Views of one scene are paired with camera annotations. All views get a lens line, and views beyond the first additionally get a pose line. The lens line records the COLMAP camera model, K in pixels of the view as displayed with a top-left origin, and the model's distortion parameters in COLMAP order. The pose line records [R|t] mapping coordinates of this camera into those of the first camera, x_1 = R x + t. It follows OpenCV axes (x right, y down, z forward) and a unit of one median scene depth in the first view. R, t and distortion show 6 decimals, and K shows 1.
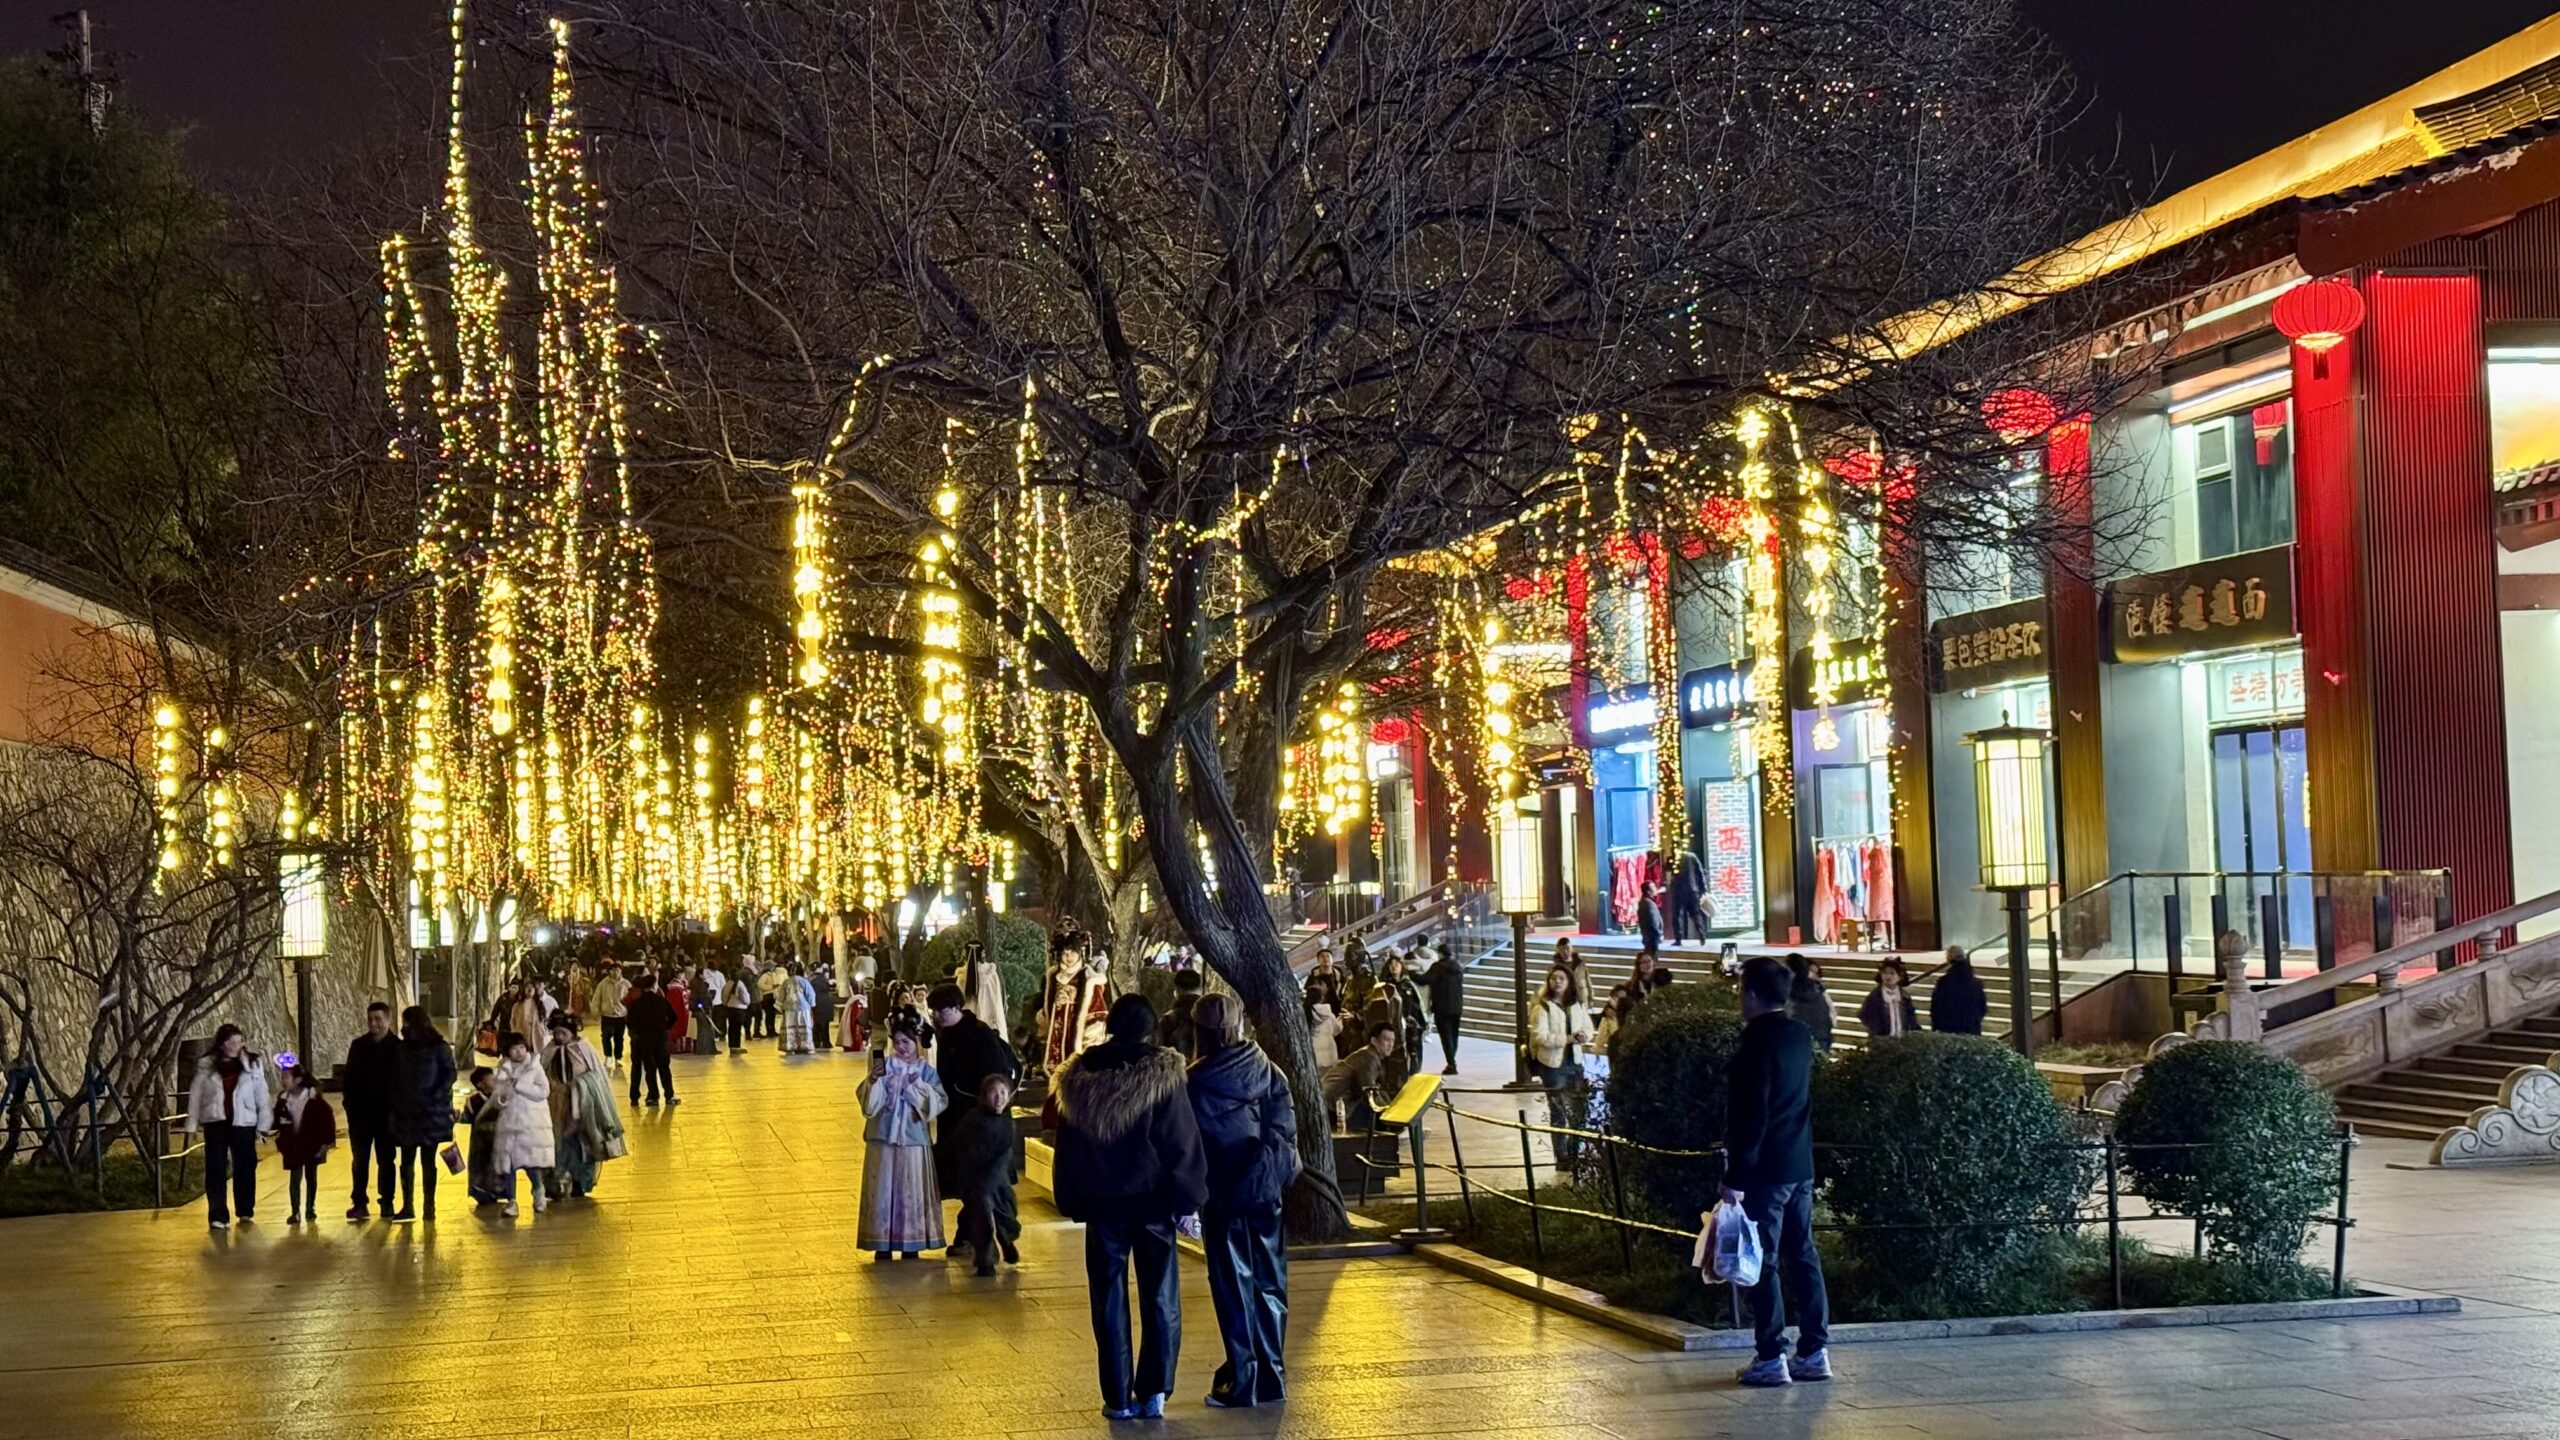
lens RADIAL K [[3506.1, 0, 1280.0], [0, 3506.1, 720.0], [0, 0, 1]] dist [0.184395, 0.022168]
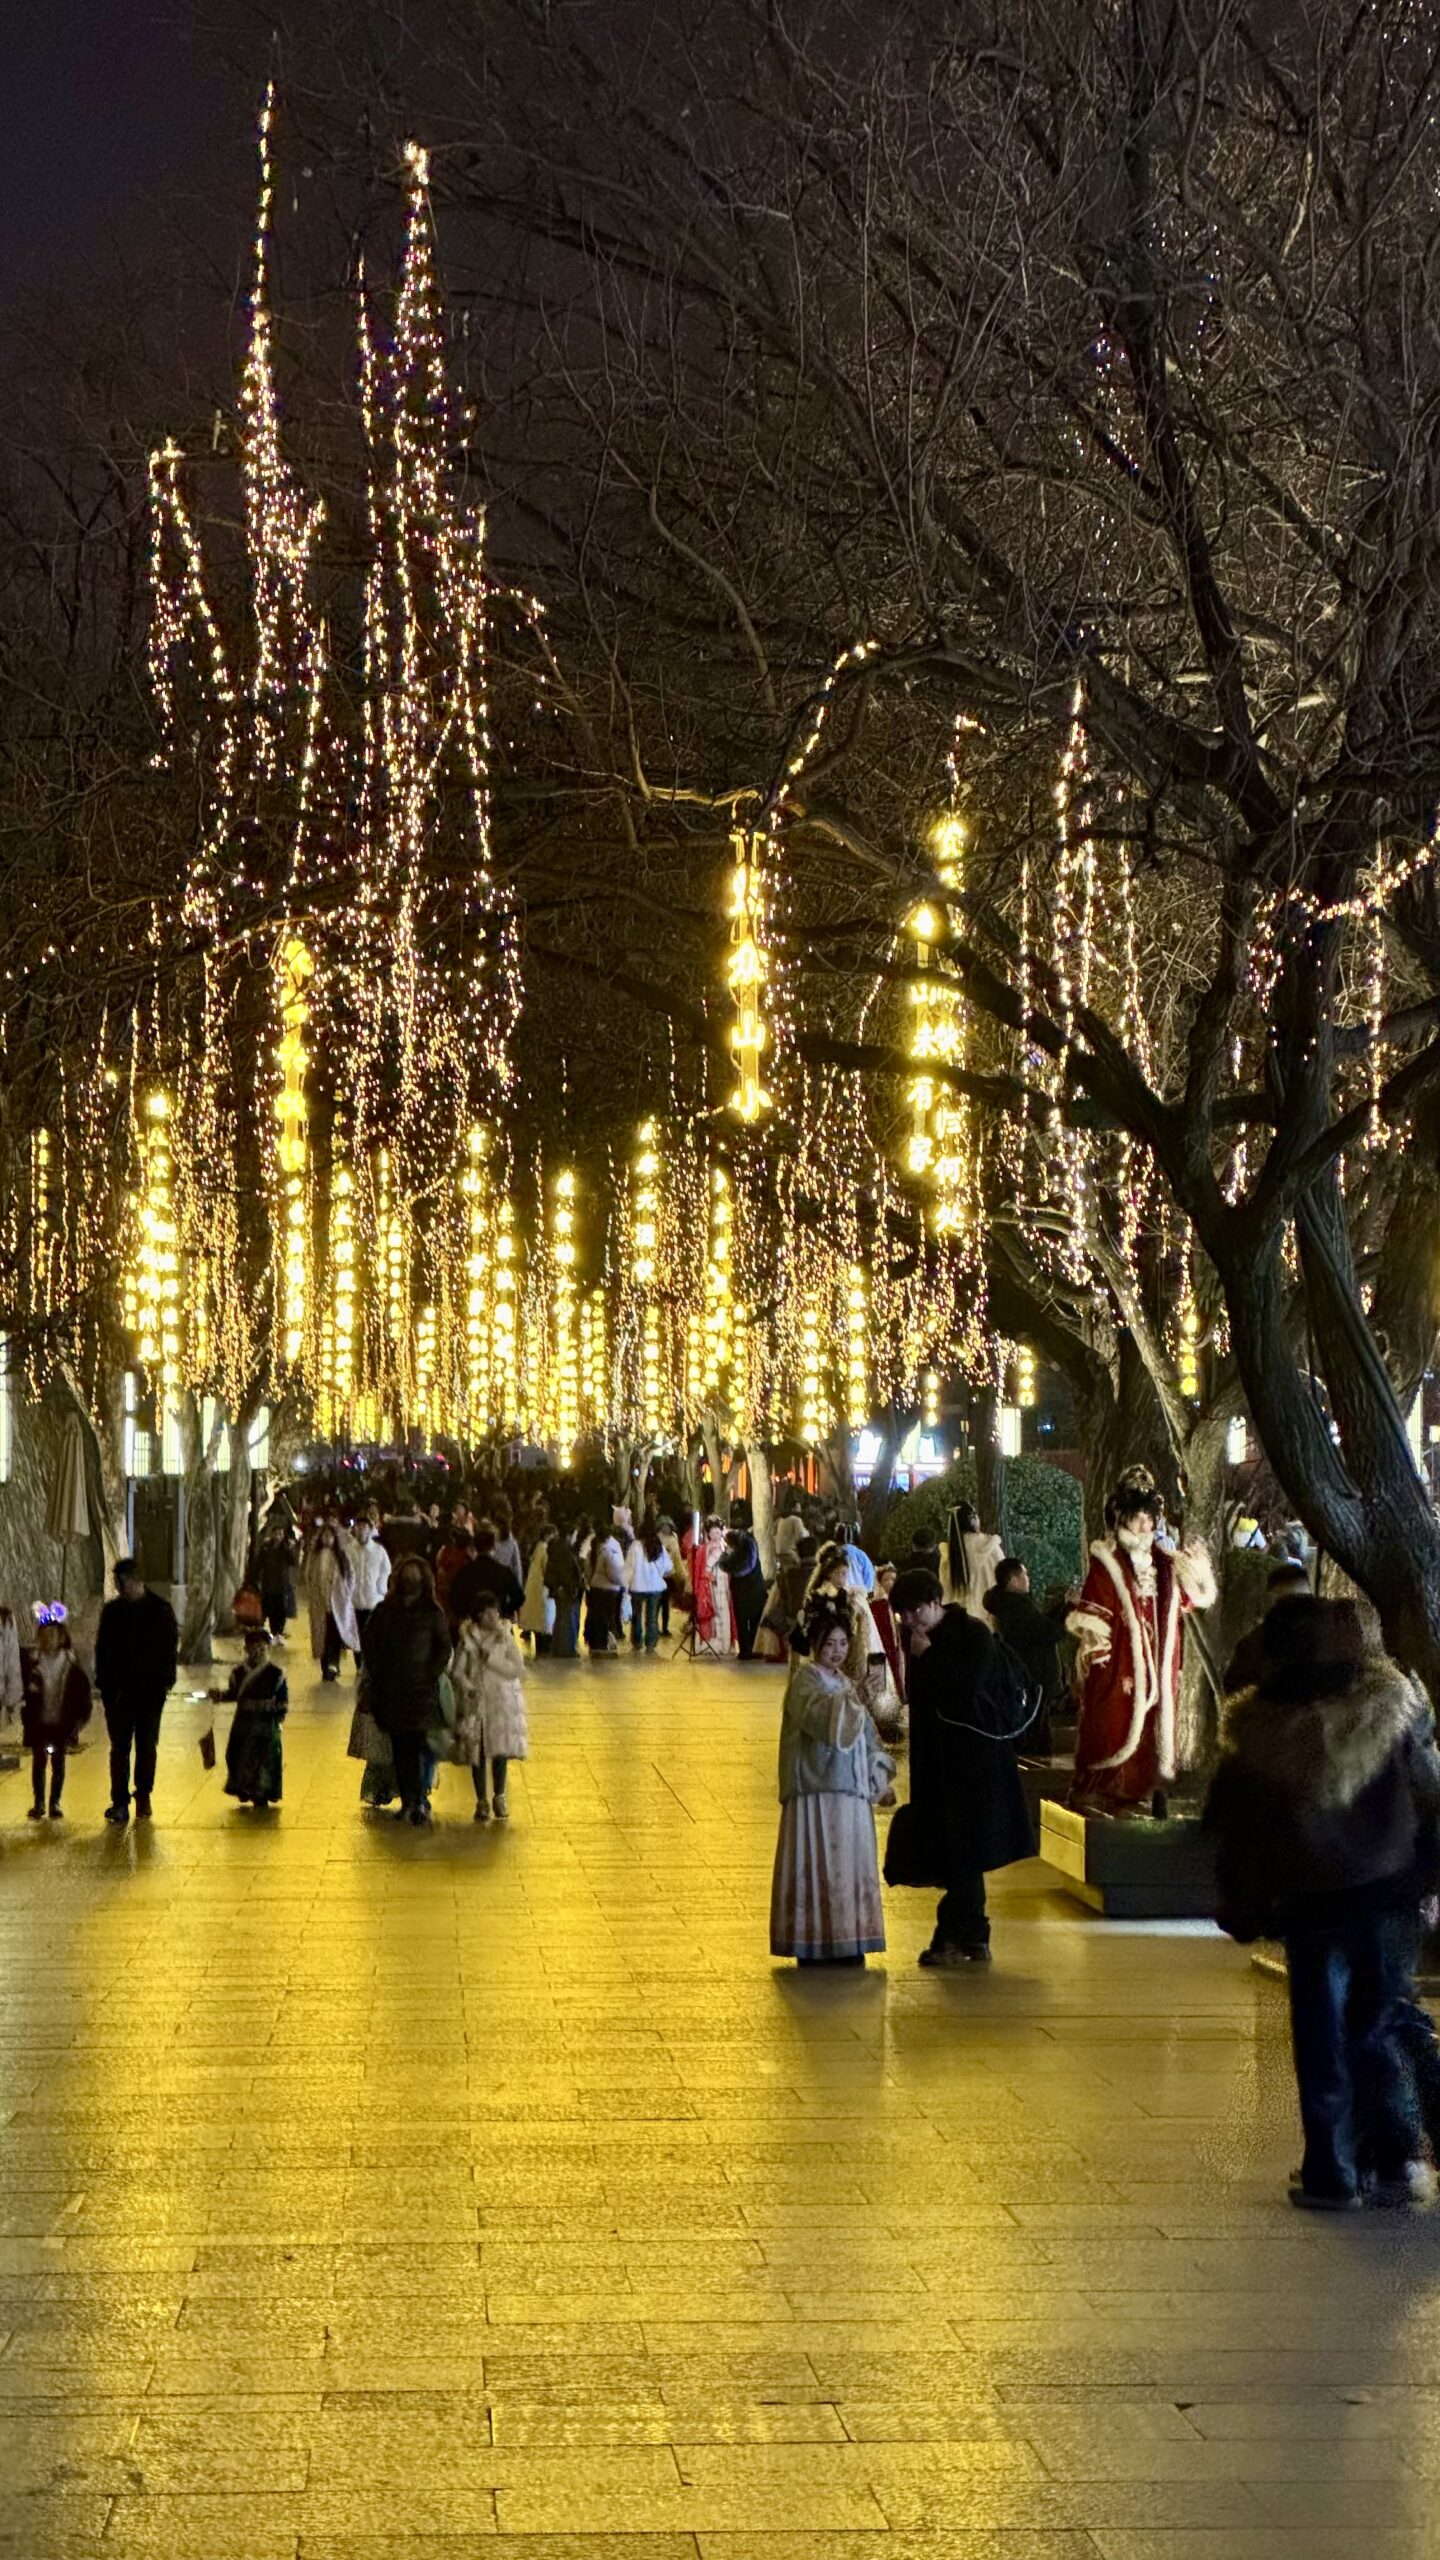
lens RADIAL K [[6026.2, 0, 720.0], [0, 6026.2, 1280.0], [0, 0, 1]] dist [-0.486548, 10.112377]
pose [[0.991268, 0.030988, -0.128173, 0.009602], [-0.027586, 0.999221, 0.028229, -0.009340], [0.128948, -0.024446, 0.991350, -0.126439]]
